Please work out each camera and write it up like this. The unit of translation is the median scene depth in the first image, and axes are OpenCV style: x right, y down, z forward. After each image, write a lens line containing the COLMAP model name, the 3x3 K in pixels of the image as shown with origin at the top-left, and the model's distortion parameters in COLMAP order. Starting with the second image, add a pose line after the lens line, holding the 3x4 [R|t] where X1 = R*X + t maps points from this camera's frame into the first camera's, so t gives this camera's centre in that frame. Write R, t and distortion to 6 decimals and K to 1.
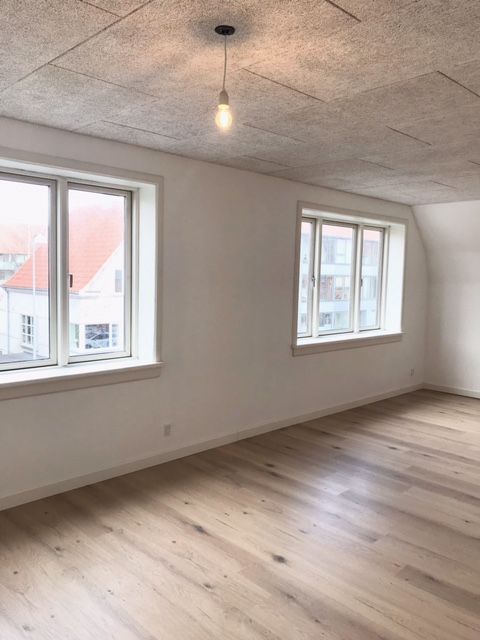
lens RADIAL K [[523.8, 0, 239.6], [0, 523.8, 320.1], [0, 0, 1]] dist [0.005113, 0.001882]
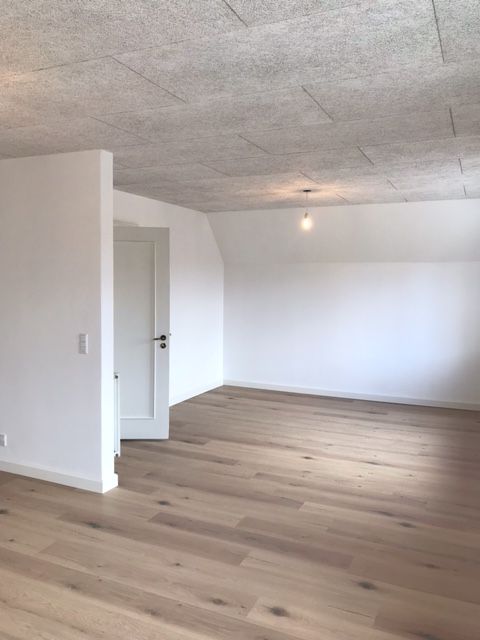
lens RADIAL K [[523.8, 0, 240.3], [0, 523.8, 319.9], [0, 0, 1]] dist [0.005113, 0.001882]
pose [[-0.934040, -0.001890, -0.357164, 0.656003], [-0.057841, 0.987587, 0.146038, -0.146751], [0.352454, 0.157064, -0.922554, 1.815308]]
